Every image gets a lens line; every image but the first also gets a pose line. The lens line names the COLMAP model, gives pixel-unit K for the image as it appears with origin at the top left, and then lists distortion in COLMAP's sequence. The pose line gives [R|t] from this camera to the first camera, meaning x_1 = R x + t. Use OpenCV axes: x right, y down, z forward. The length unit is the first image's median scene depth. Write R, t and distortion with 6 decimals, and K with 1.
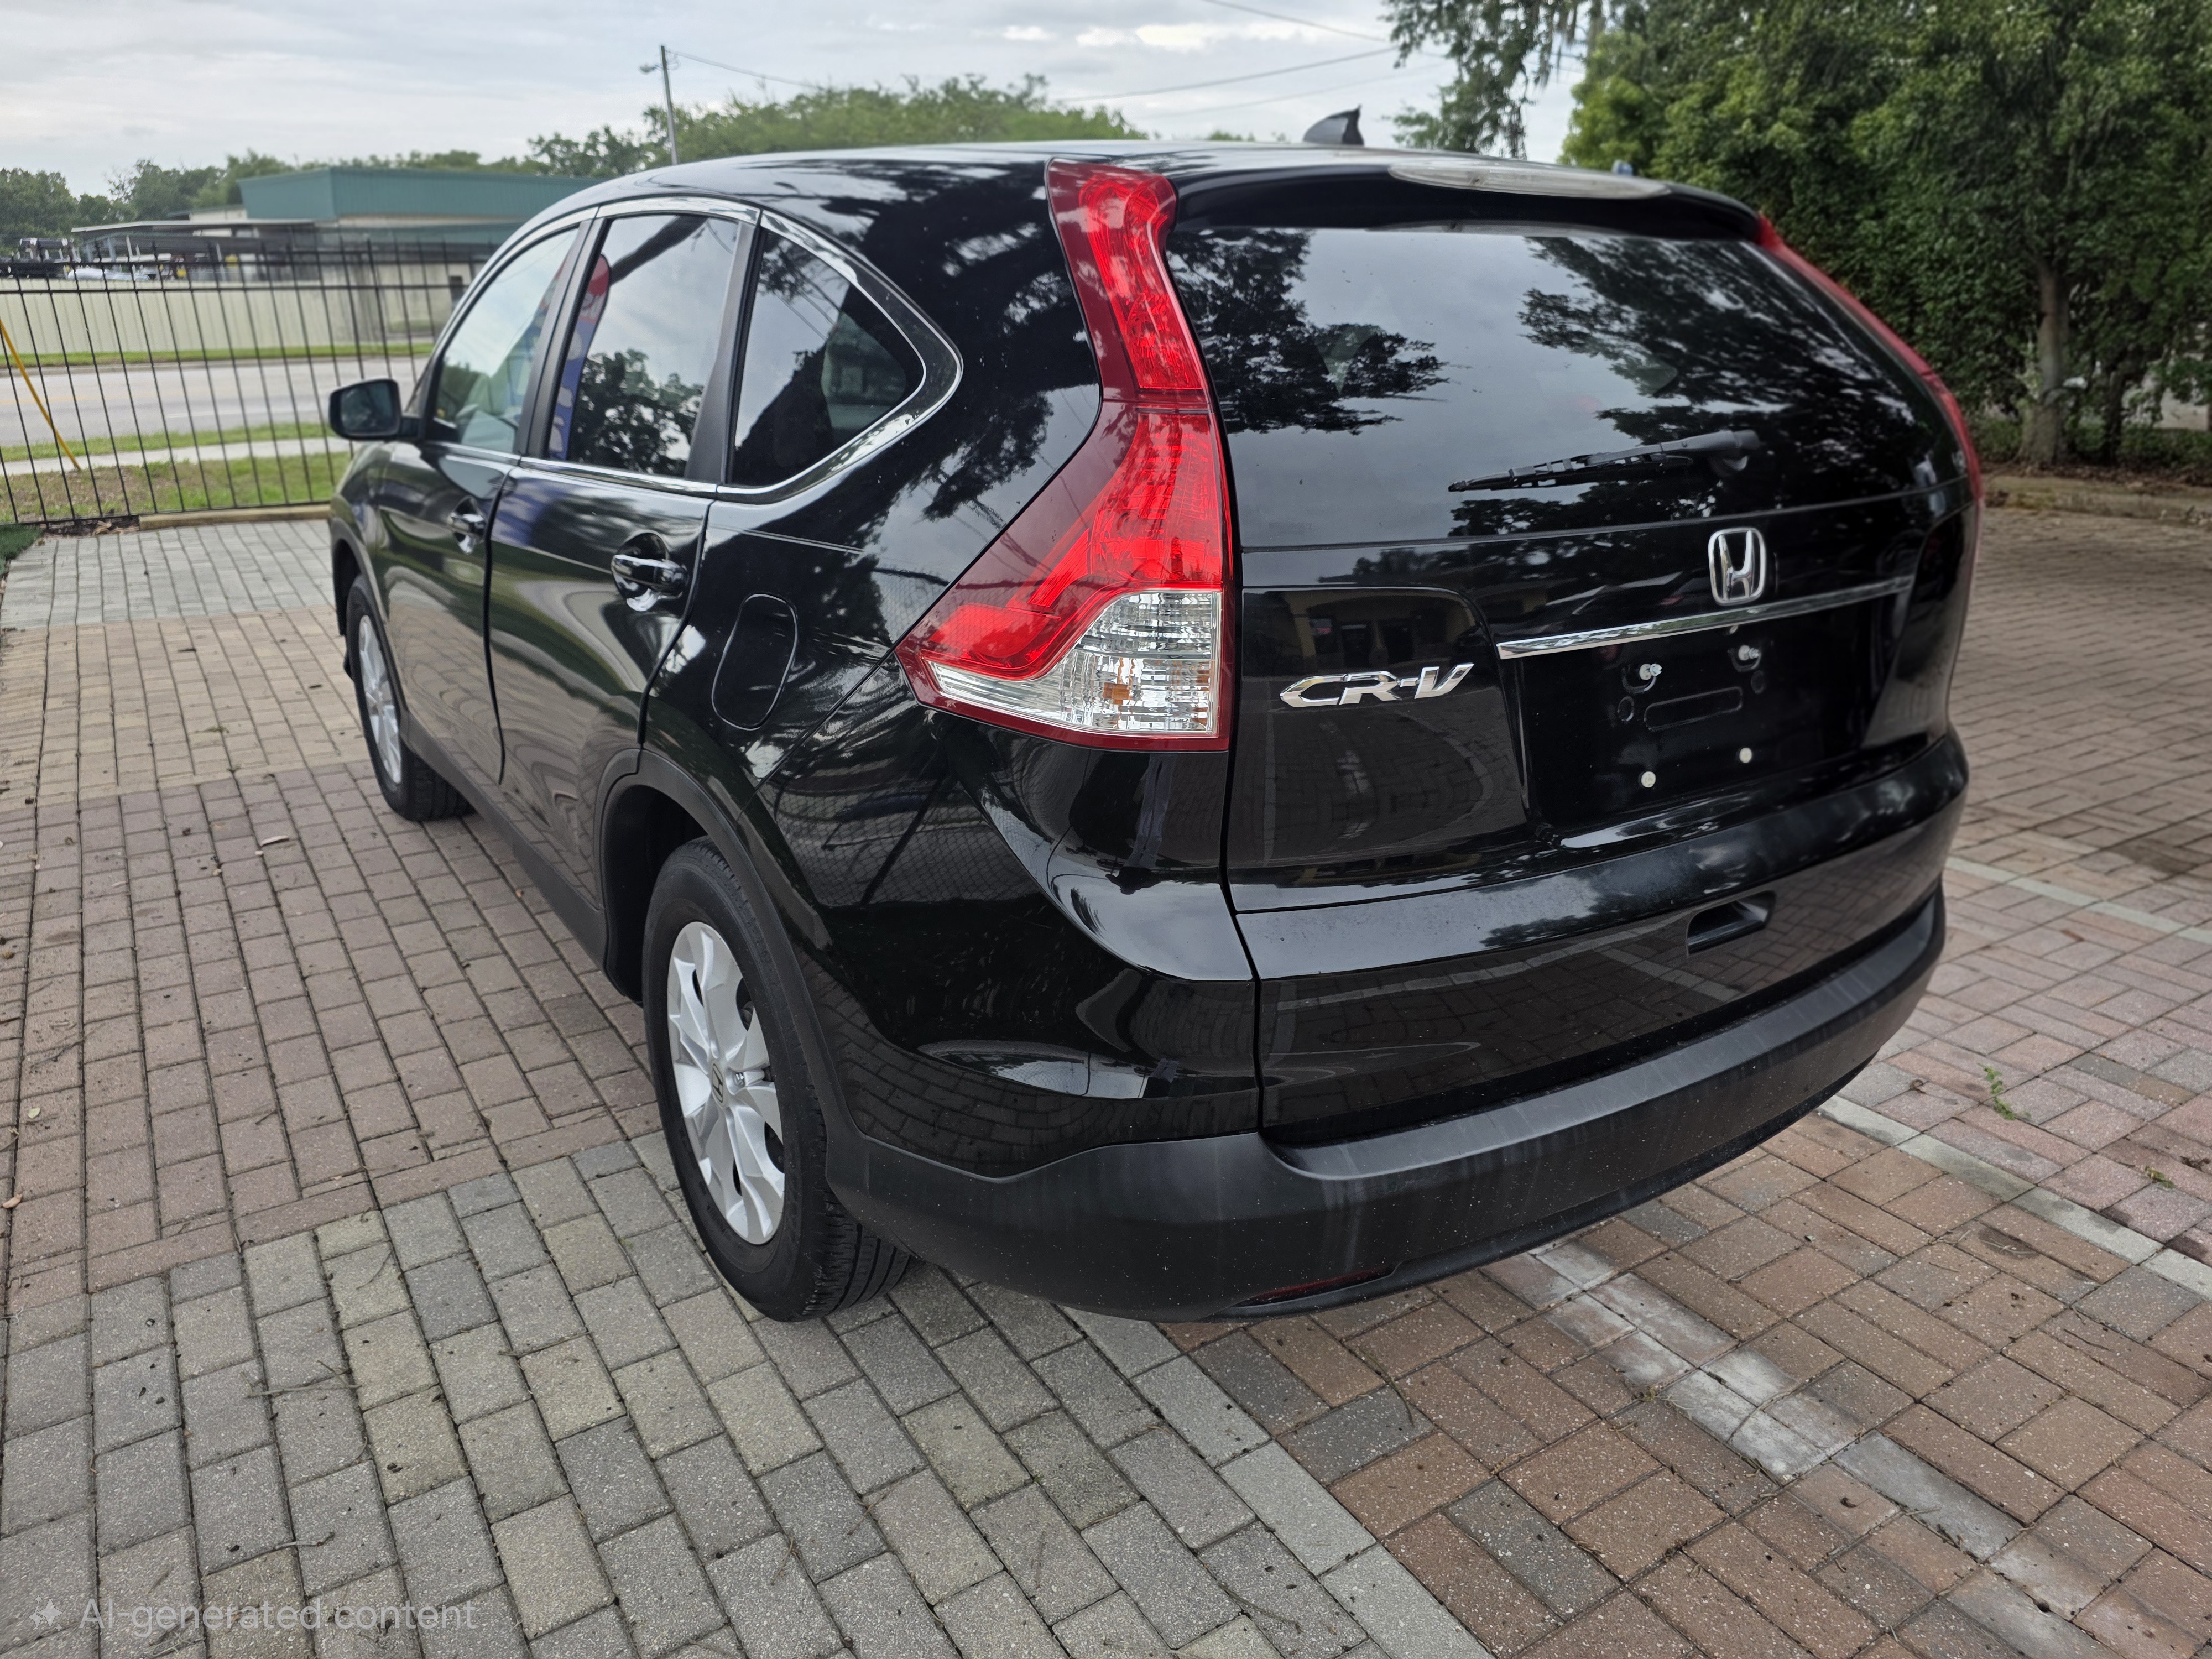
lens RADIAL K [[1502.2, 0, 1103.7], [0, 1502.2, 815.4], [0, 0, 1]] dist [0.033540, -0.024090]
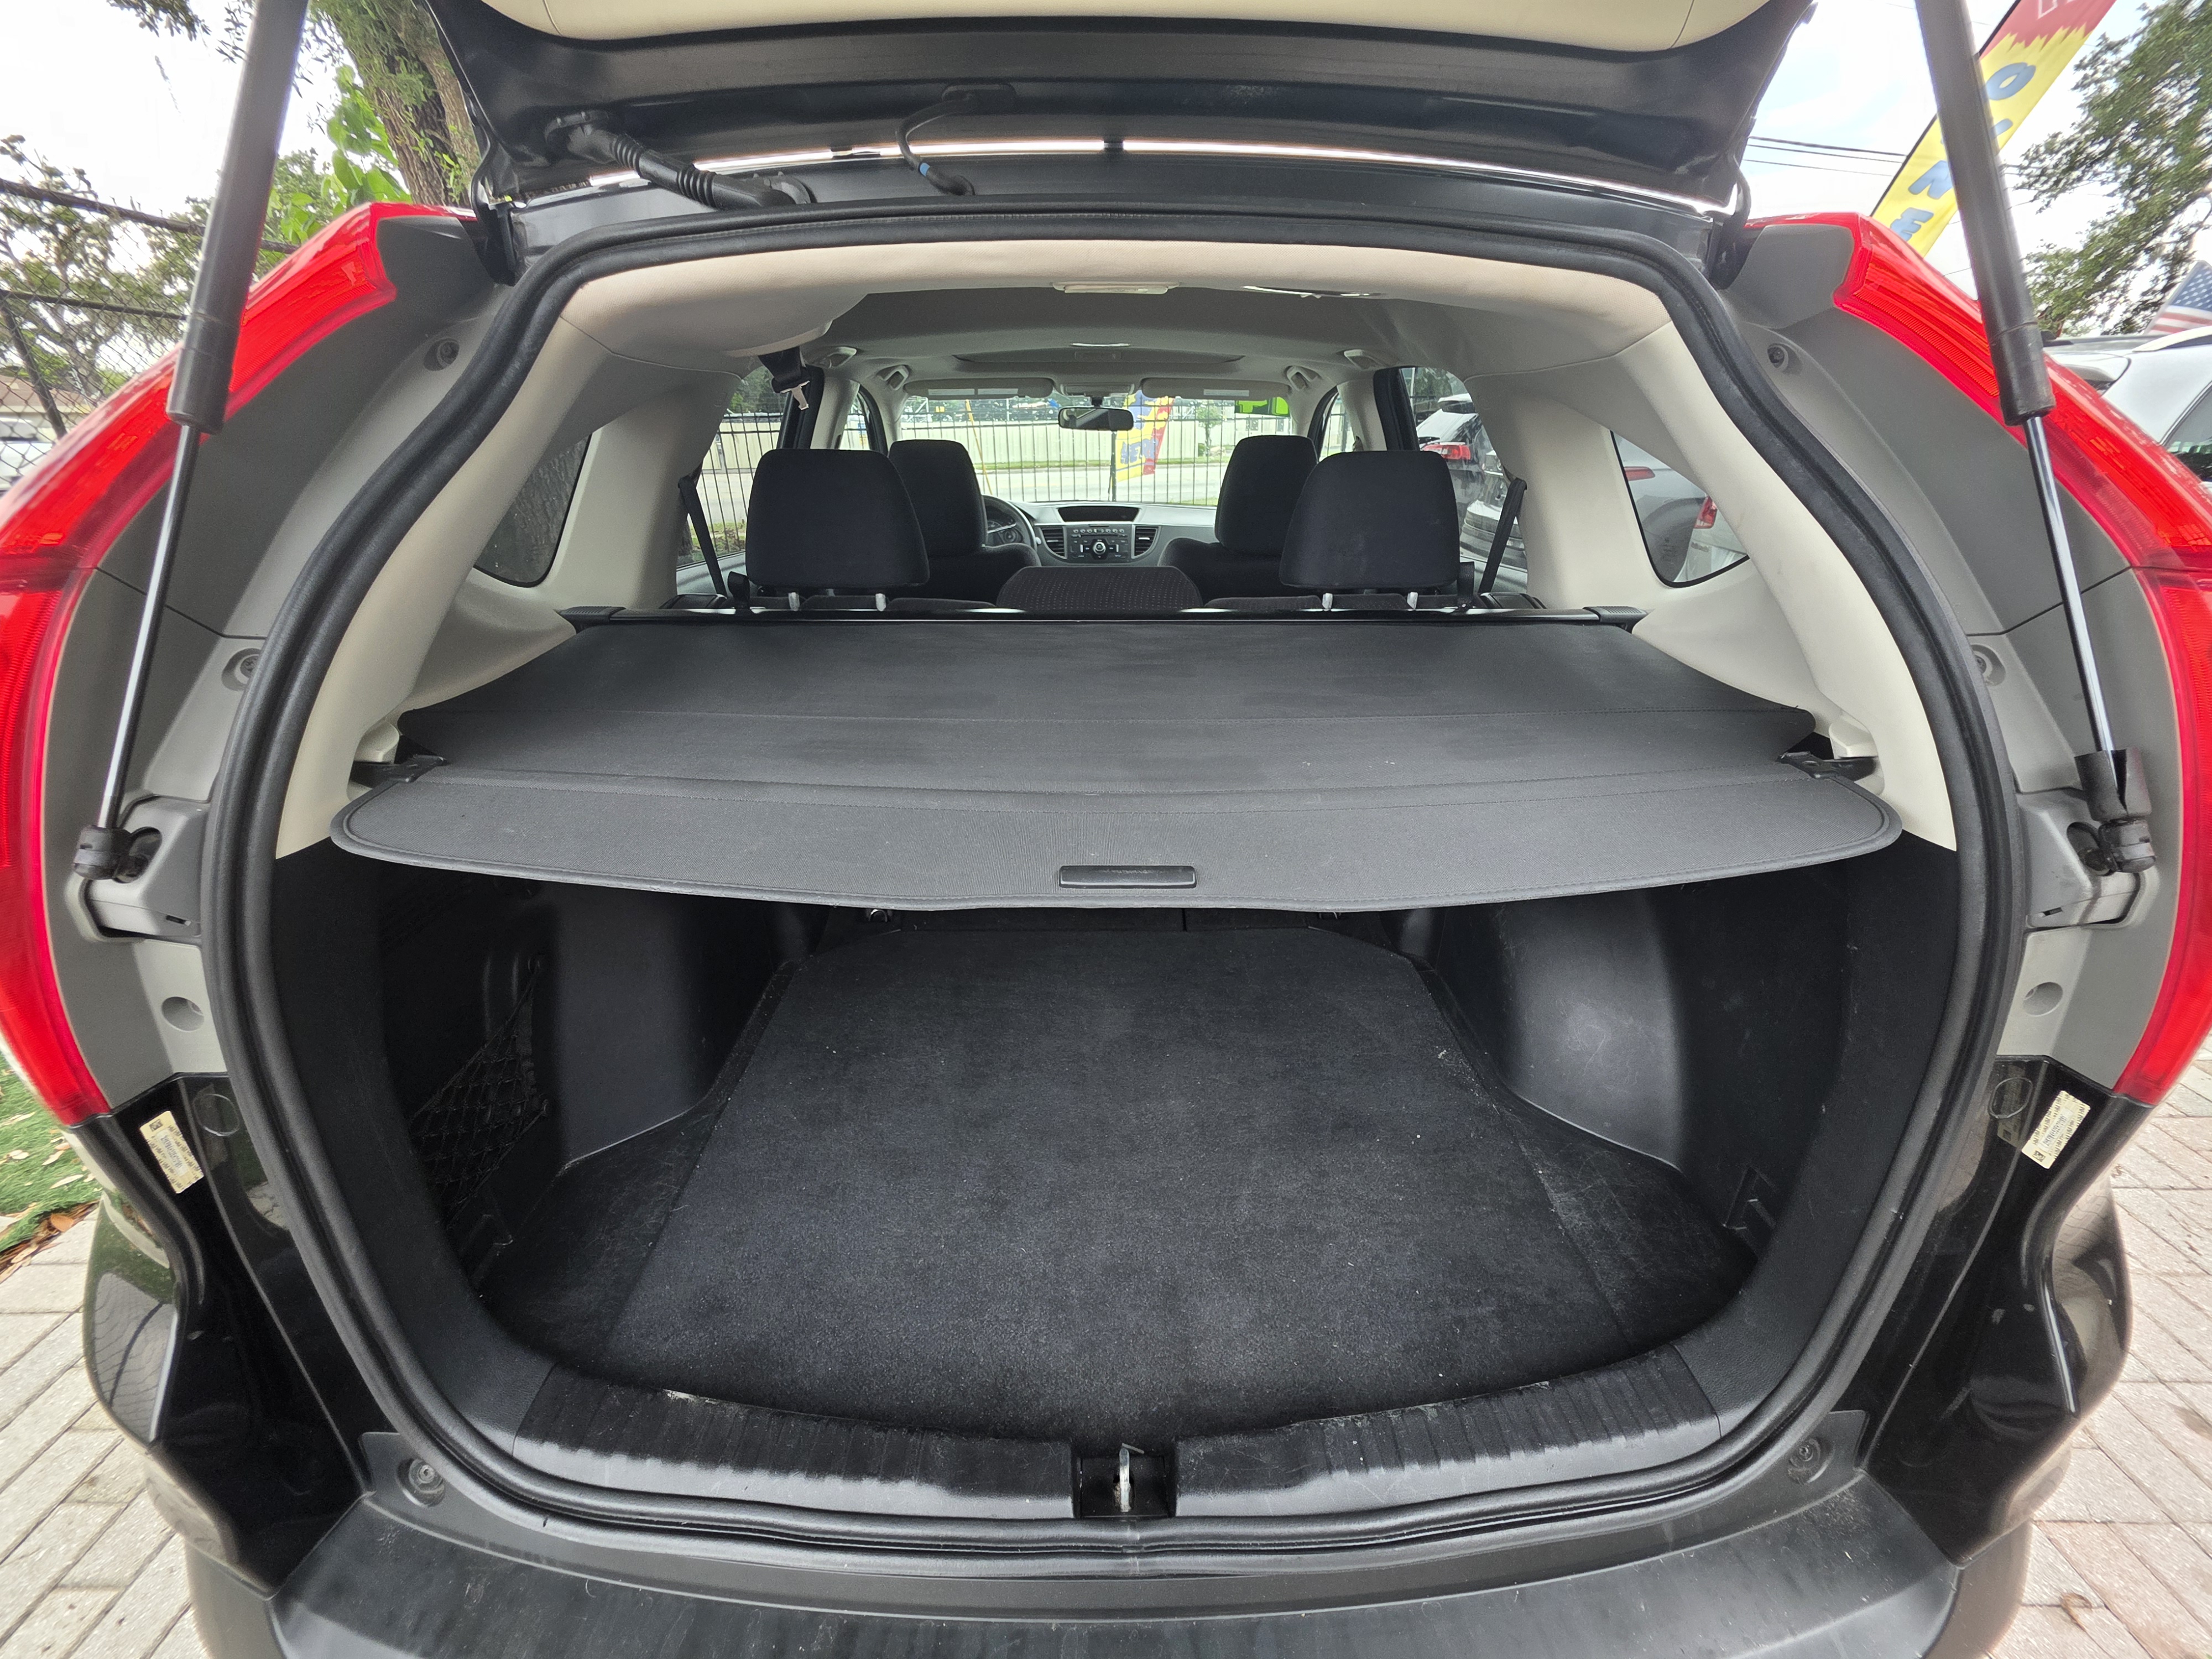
lens RADIAL K [[898.8, 0, 1103.5], [0, 898.8, 833.2], [0, 0, 1]] dist [0.001189, 0.000126]
pose [[0.841159, 0.215543, -0.495976, 0.373106], [-0.168074, 0.975915, 0.139069, -0.150448], [0.514006, -0.033619, 0.857128, 0.480255]]
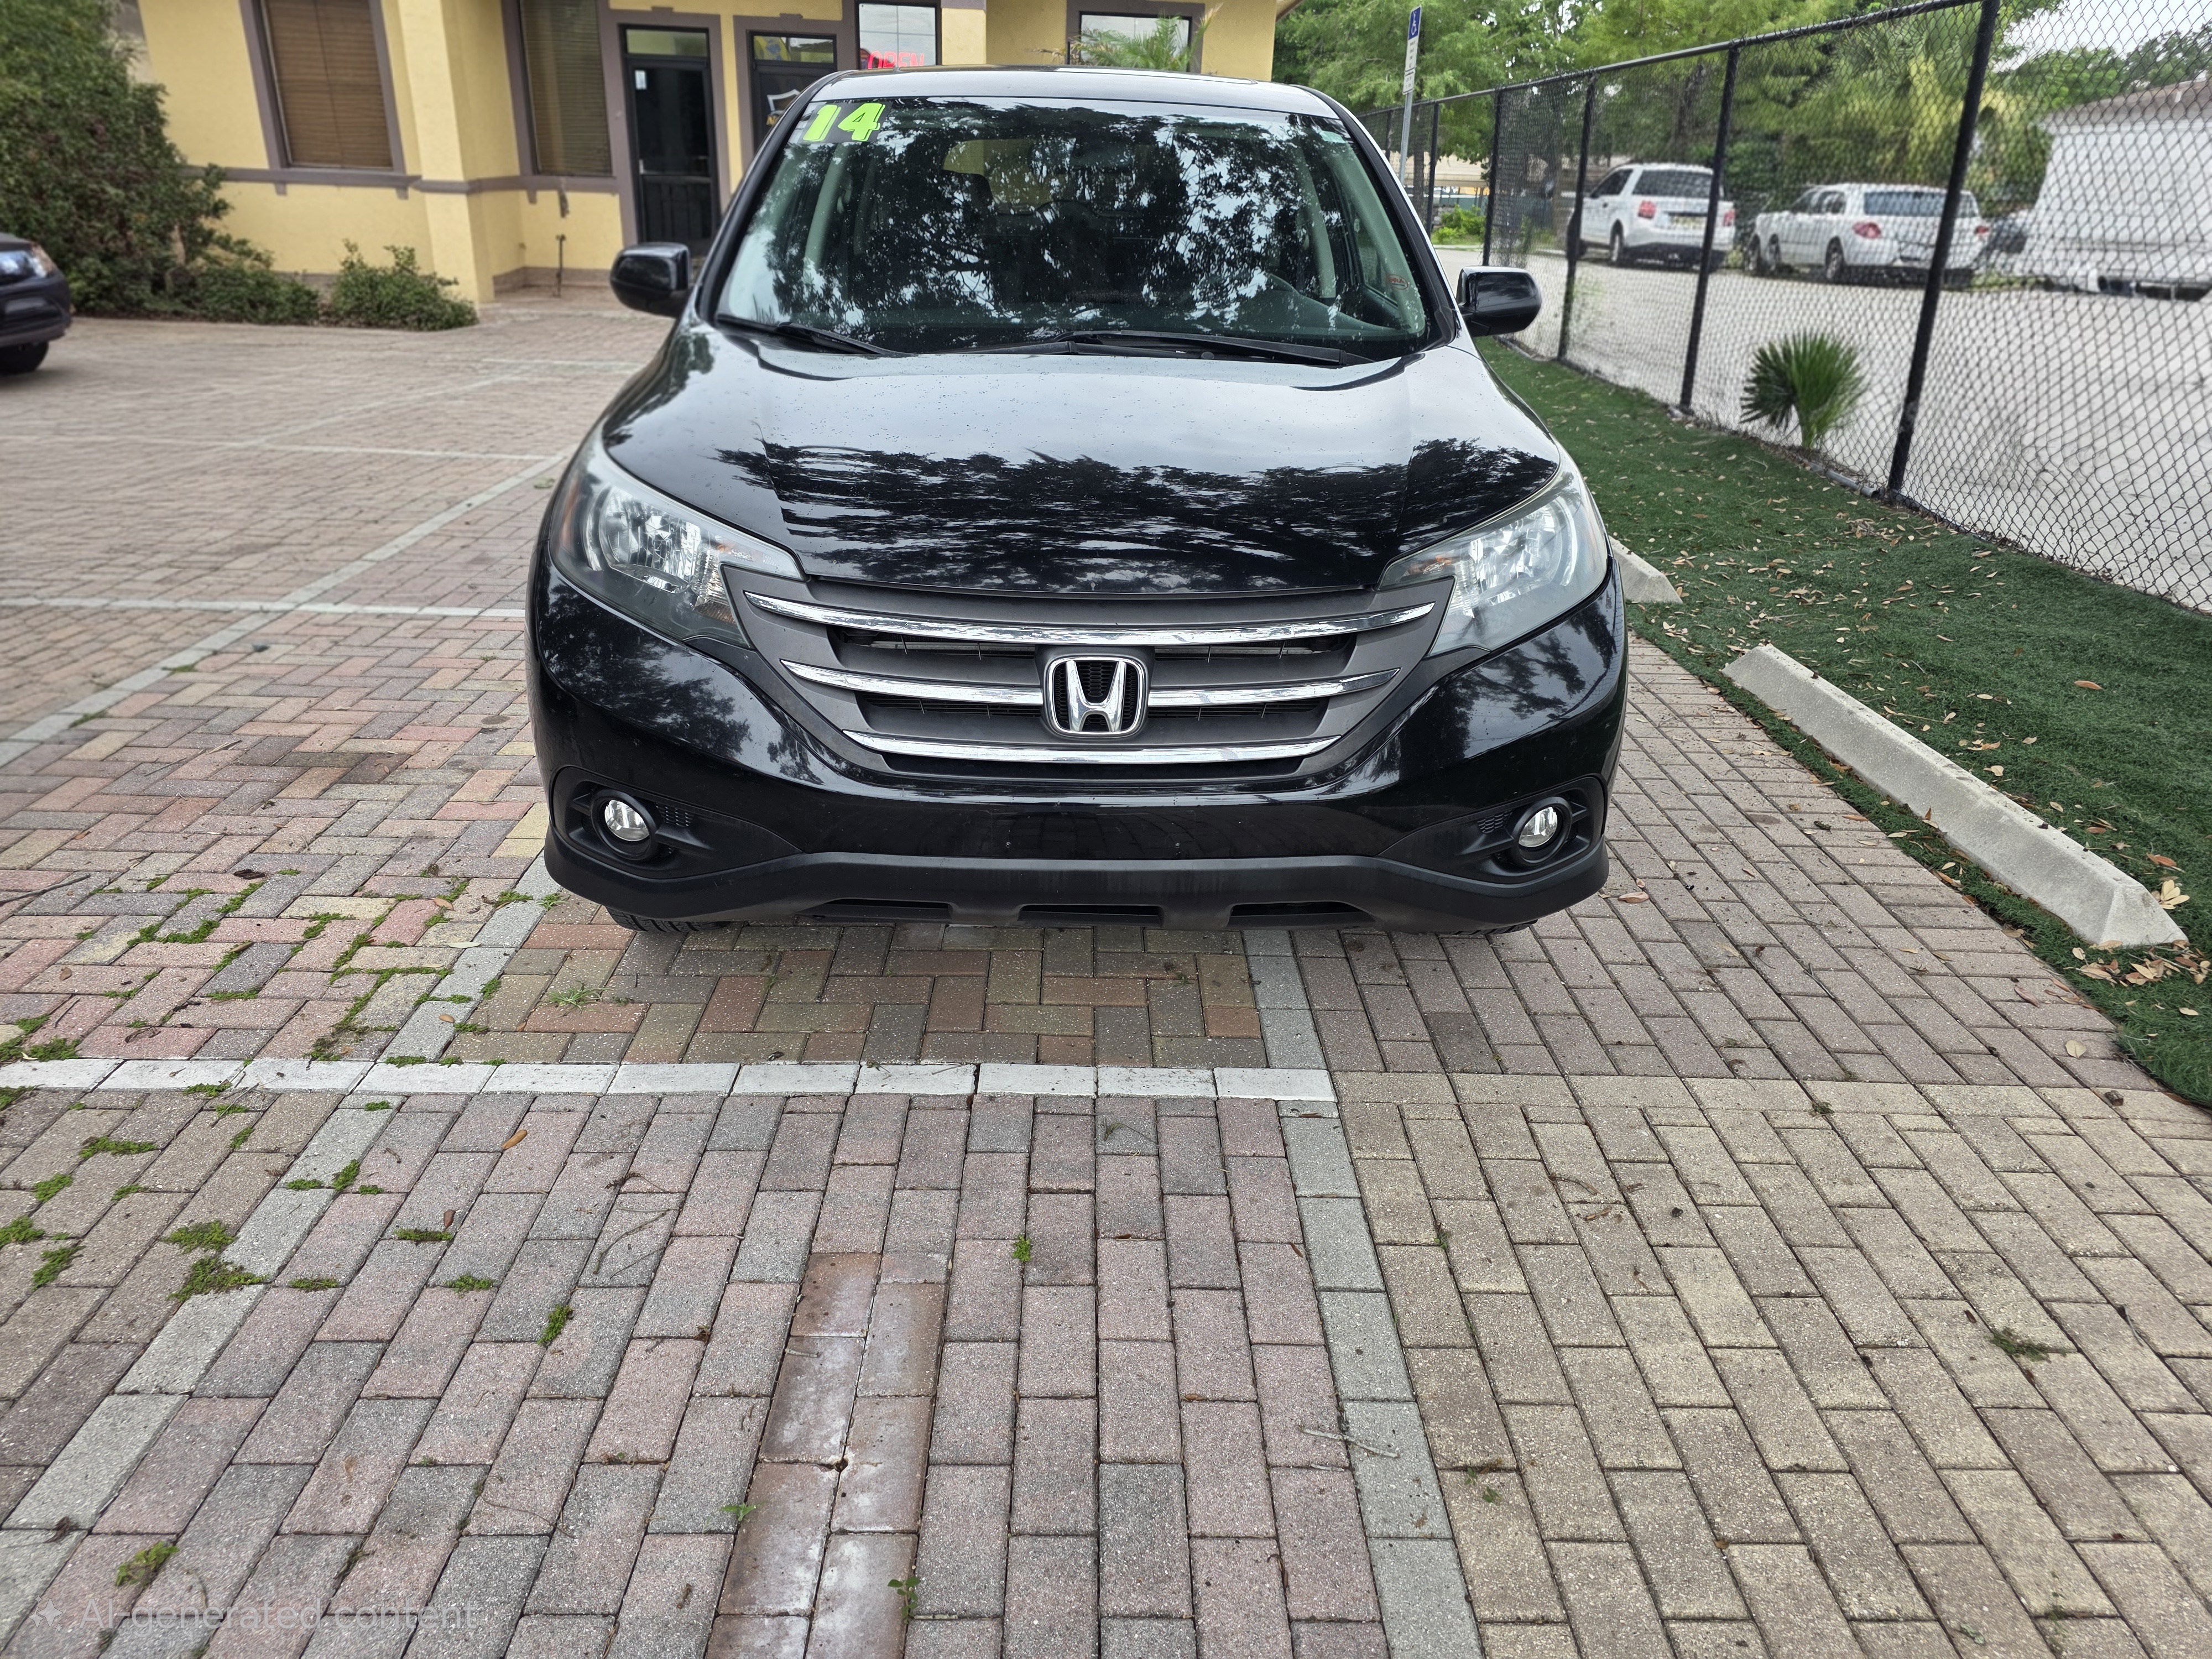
lens RADIAL K [[1502.2, 0, 1103.7], [0, 1502.2, 815.4], [0, 0, 1]] dist [0.033540, -0.024090]
pose [[-0.850358, -0.237113, 0.469754, -1.111549], [0.136301, 0.763000, 0.631865, -0.898563], [-0.508245, 0.601339, -0.616504, 2.636734]]
